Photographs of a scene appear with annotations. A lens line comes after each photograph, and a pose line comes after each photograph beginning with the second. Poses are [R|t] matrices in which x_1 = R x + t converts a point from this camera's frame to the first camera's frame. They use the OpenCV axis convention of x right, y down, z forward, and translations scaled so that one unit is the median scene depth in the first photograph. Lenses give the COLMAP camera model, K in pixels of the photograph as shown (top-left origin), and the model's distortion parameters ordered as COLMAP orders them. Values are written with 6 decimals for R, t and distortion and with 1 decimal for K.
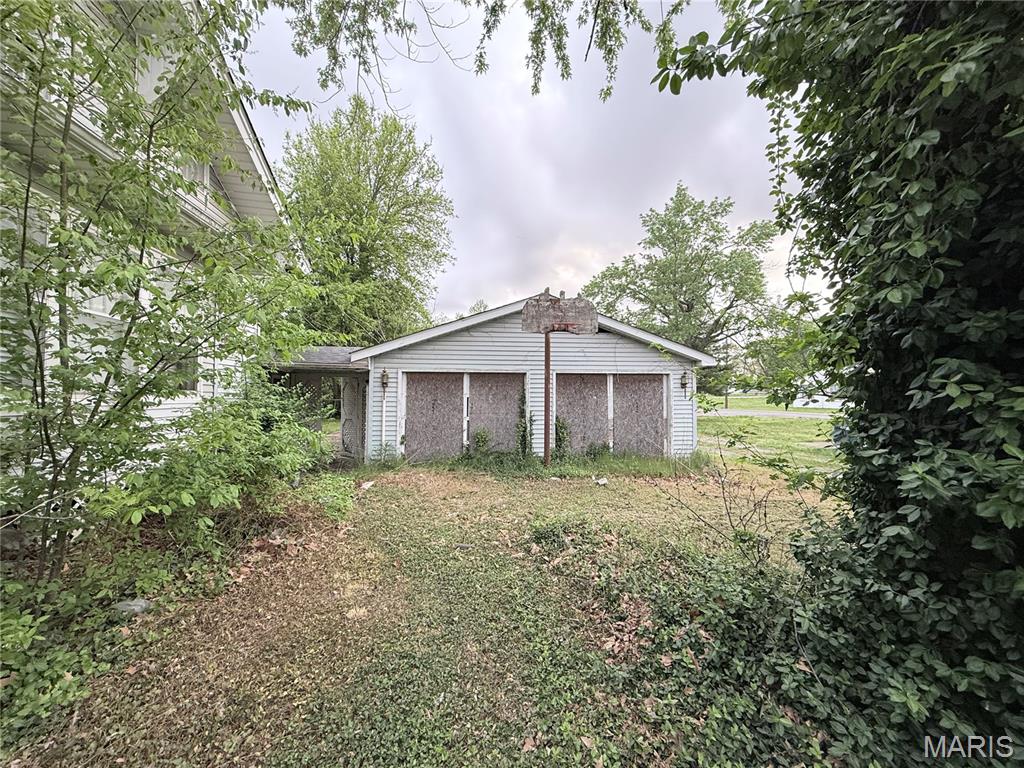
lens RADIAL K [[408.0, 0, 508.5], [0, 408.0, 378.8], [0, 0, 1]] dist [-0.003381, -0.000168]
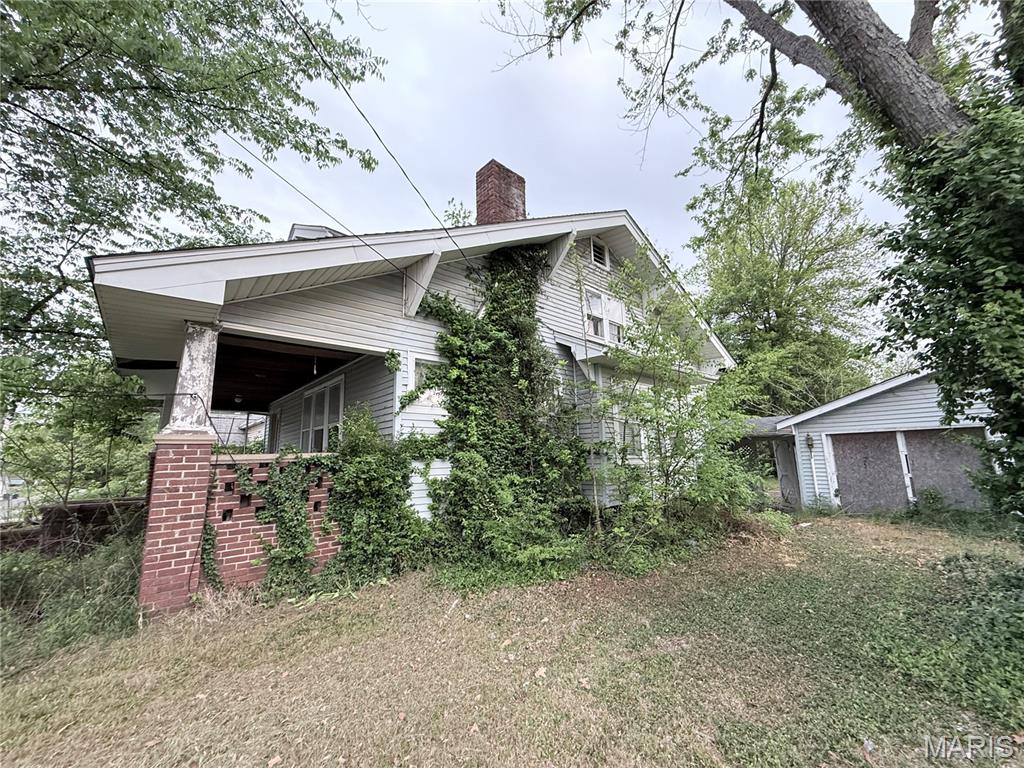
lens RADIAL K [[408.0, 0, 505.7], [0, 408.0, 385.1], [0, 0, 1]] dist [-0.003381, -0.000168]
pose [[0.556932, -0.163105, -0.814385, 0.211649], [0.056875, 0.985716, -0.158525, -0.024086], [0.828608, 0.041970, 0.558253, -0.450458]]
